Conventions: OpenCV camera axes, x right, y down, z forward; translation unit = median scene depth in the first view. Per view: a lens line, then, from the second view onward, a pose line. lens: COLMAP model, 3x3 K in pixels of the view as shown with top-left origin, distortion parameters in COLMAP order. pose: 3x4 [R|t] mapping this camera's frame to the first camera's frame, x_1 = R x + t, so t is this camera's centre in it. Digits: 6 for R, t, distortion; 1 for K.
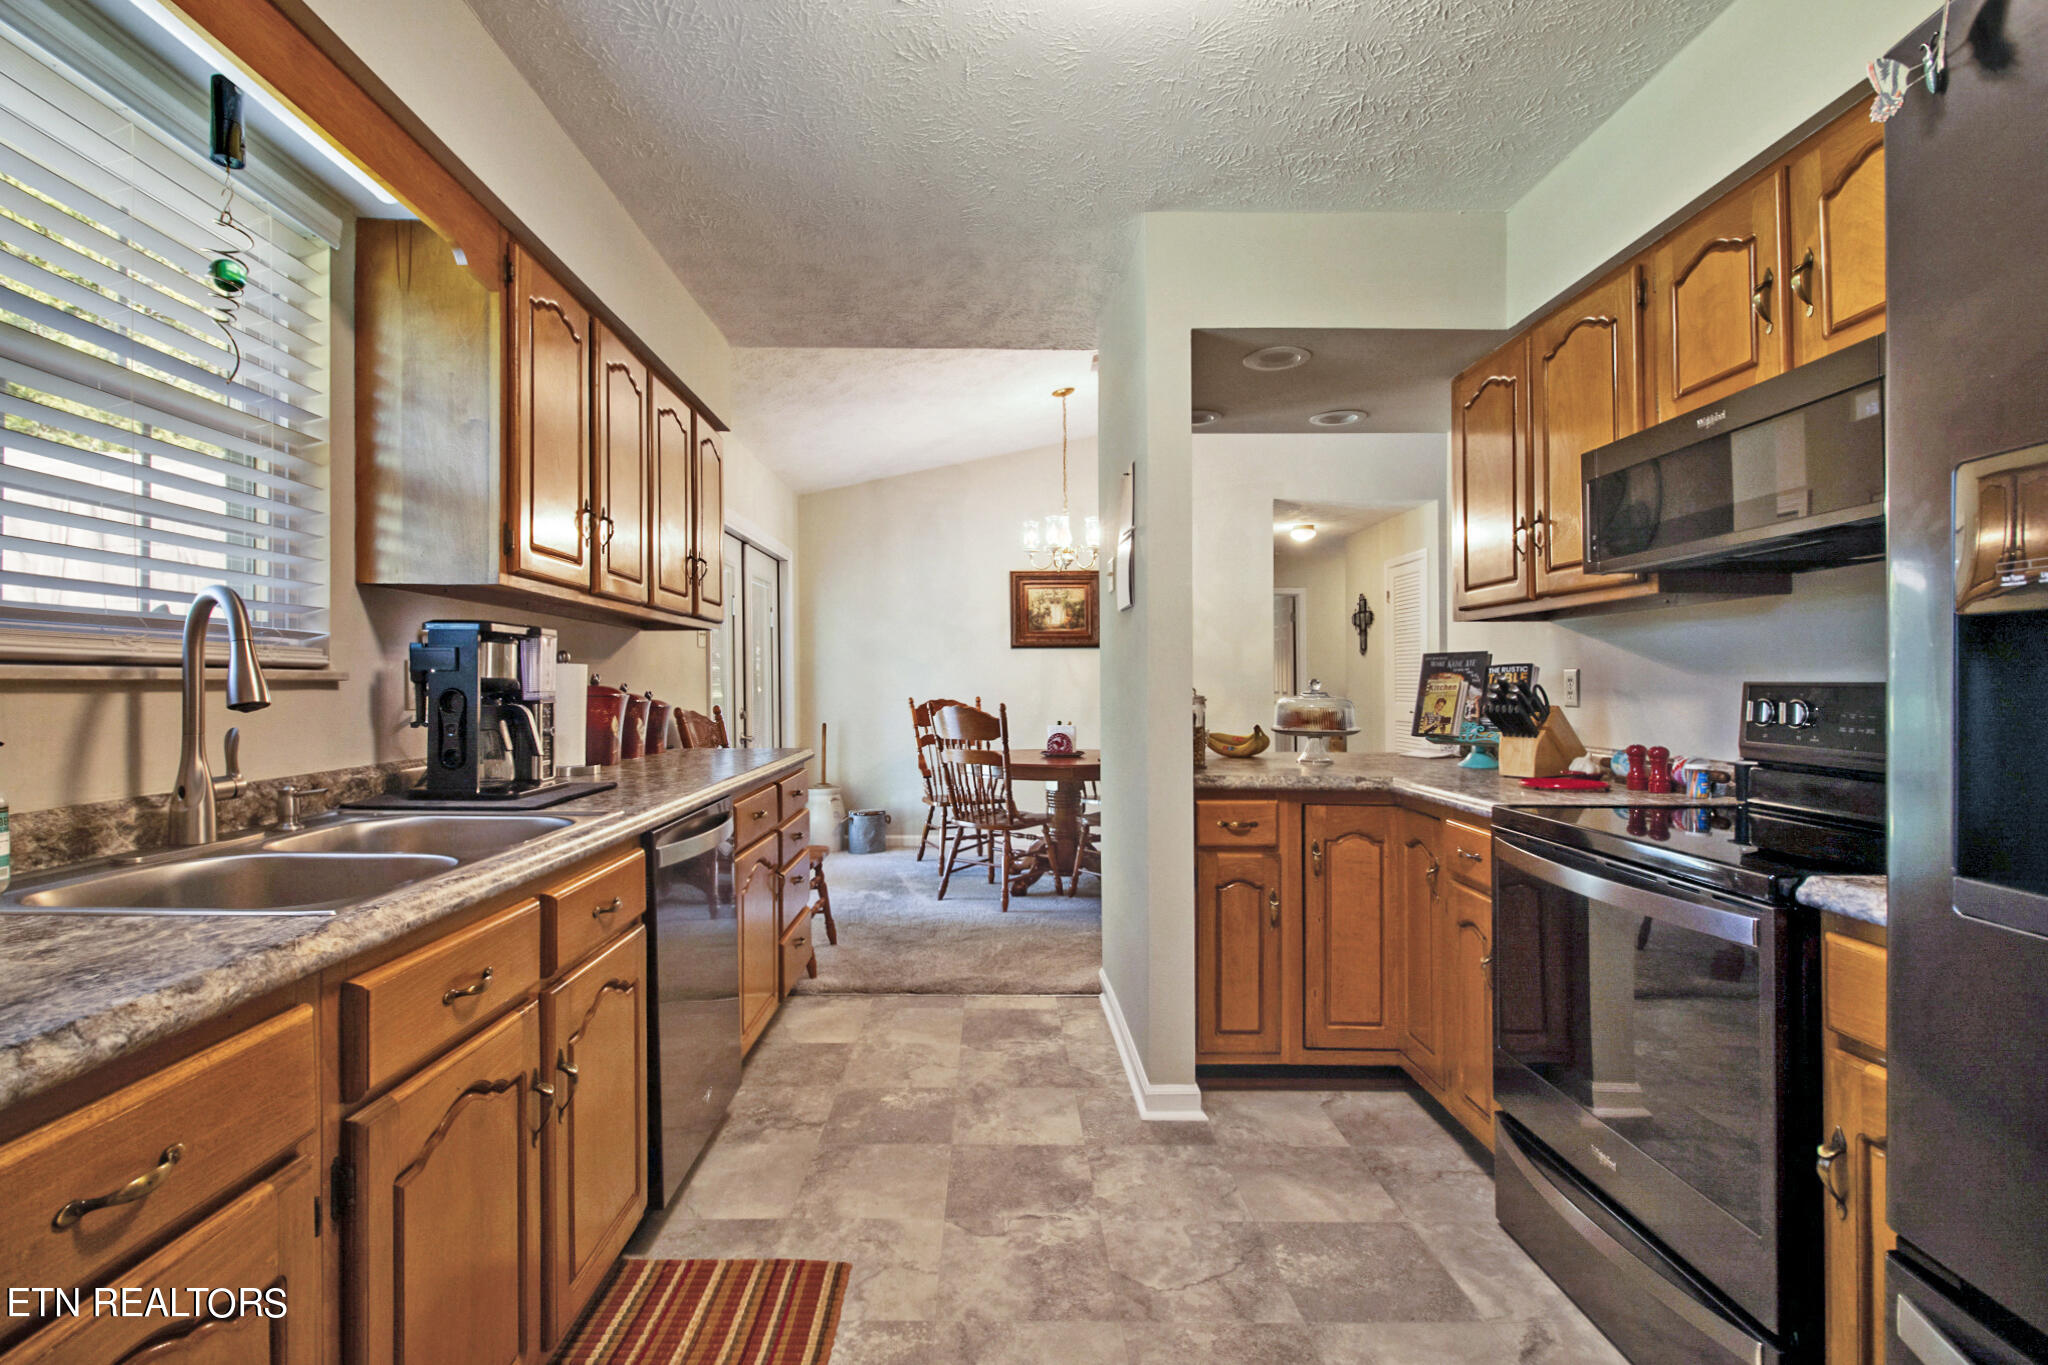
lens RADIAL K [[963.5, 0, 1009.4], [0, 963.5, 673.1], [0, 0, 1]] dist [0.004787, -0.009194]
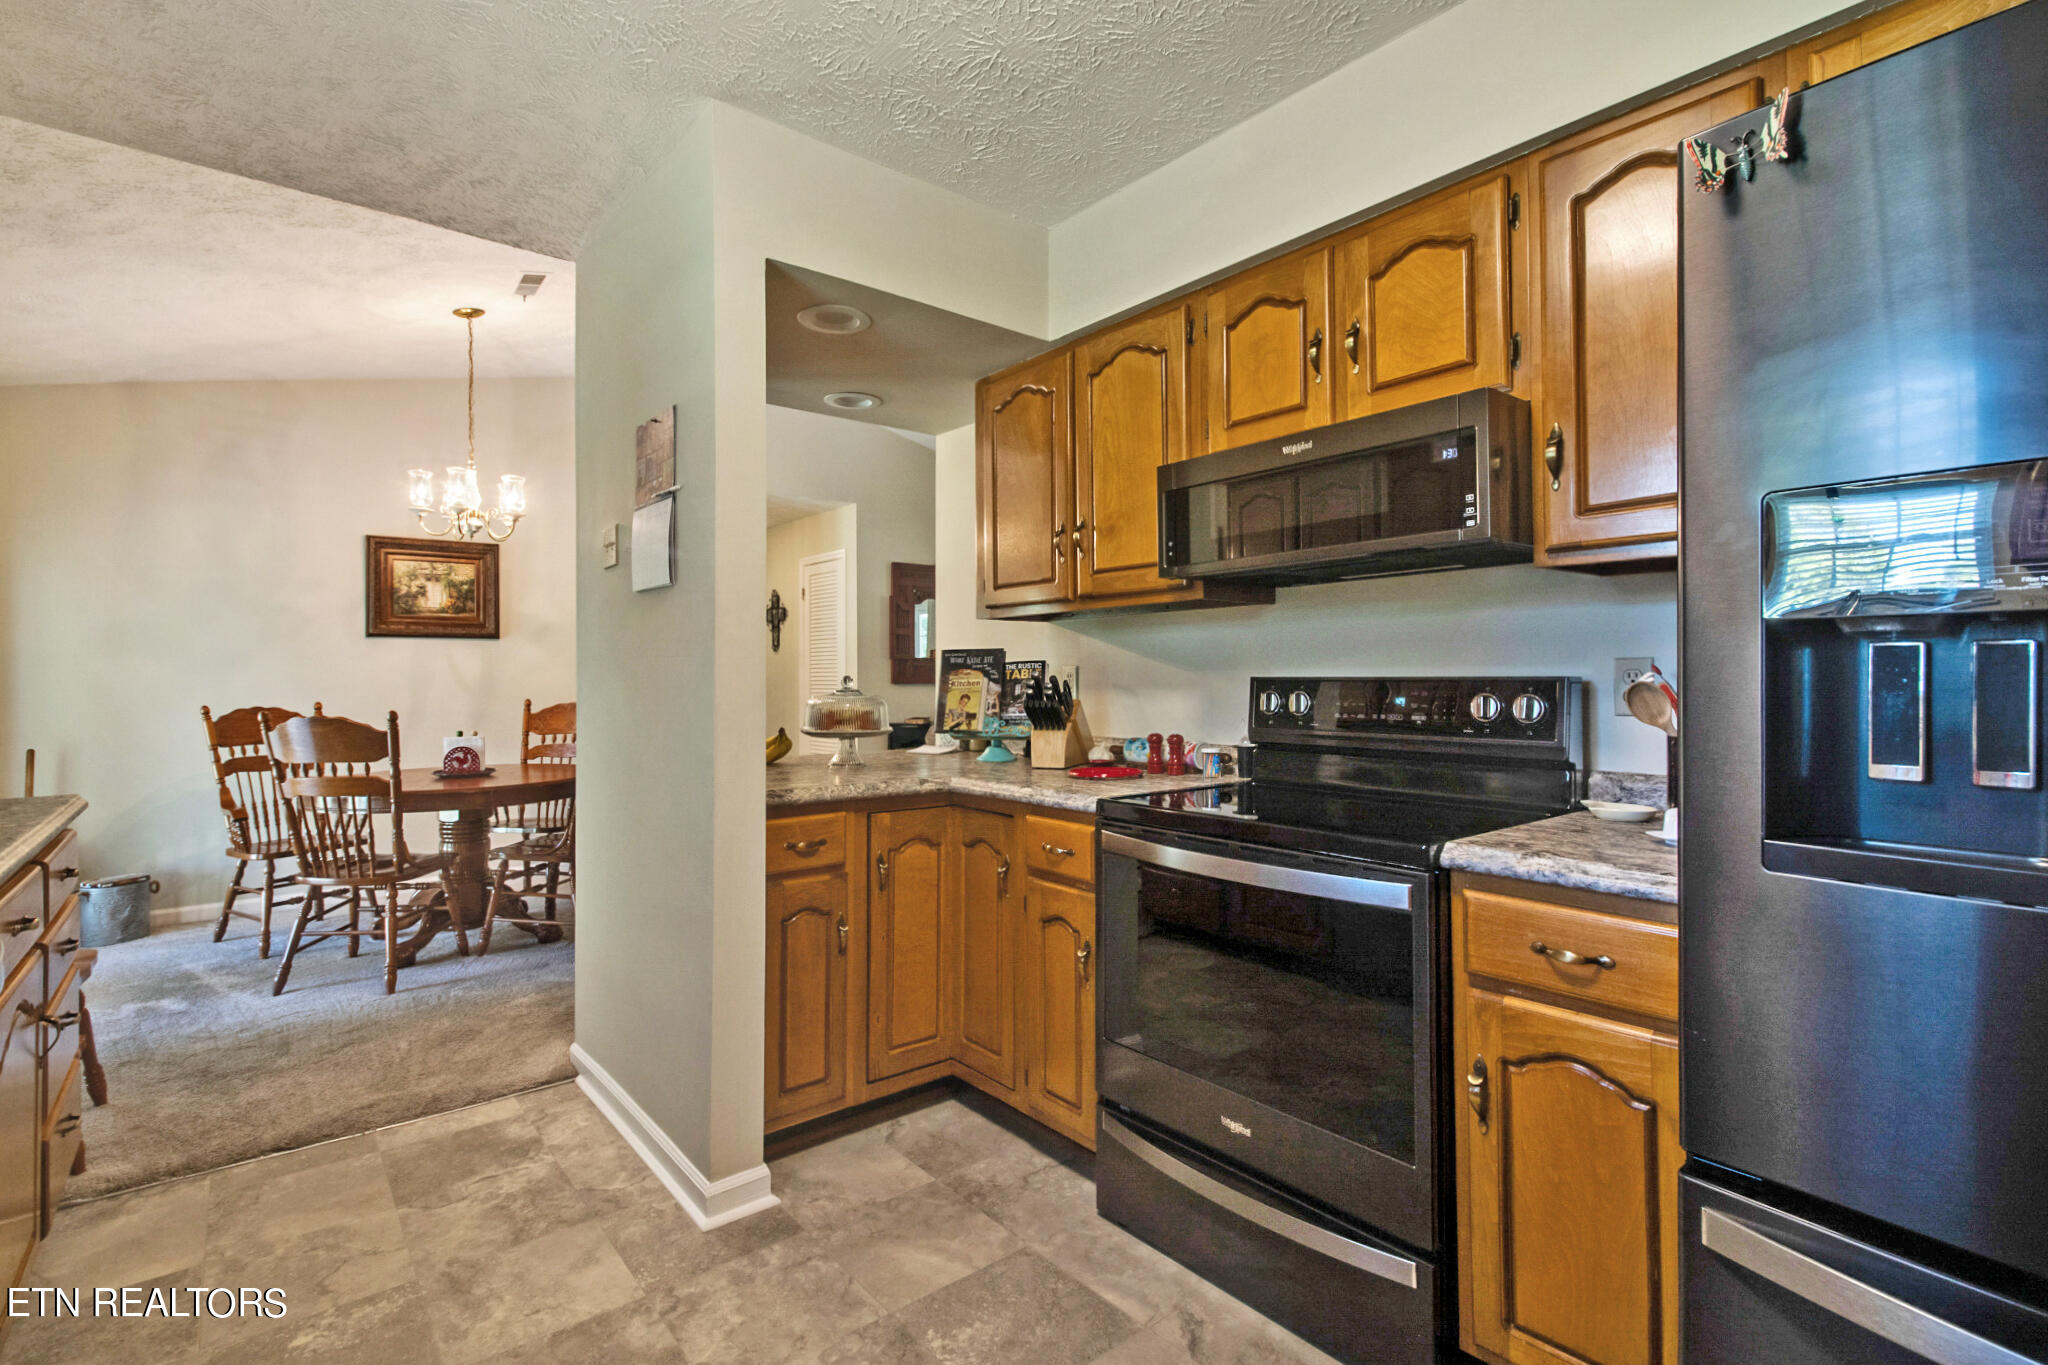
lens RADIAL K [[963.5, 0, 1049.2], [0, 963.5, 655.7], [0, 0, 1]] dist [0.004787, -0.009194]
pose [[0.777982, 0.010385, 0.628201, -0.134572], [-0.000975, 0.999882, -0.015322, 0.000971], [-0.628286, 0.011308, 0.777900, 0.185142]]
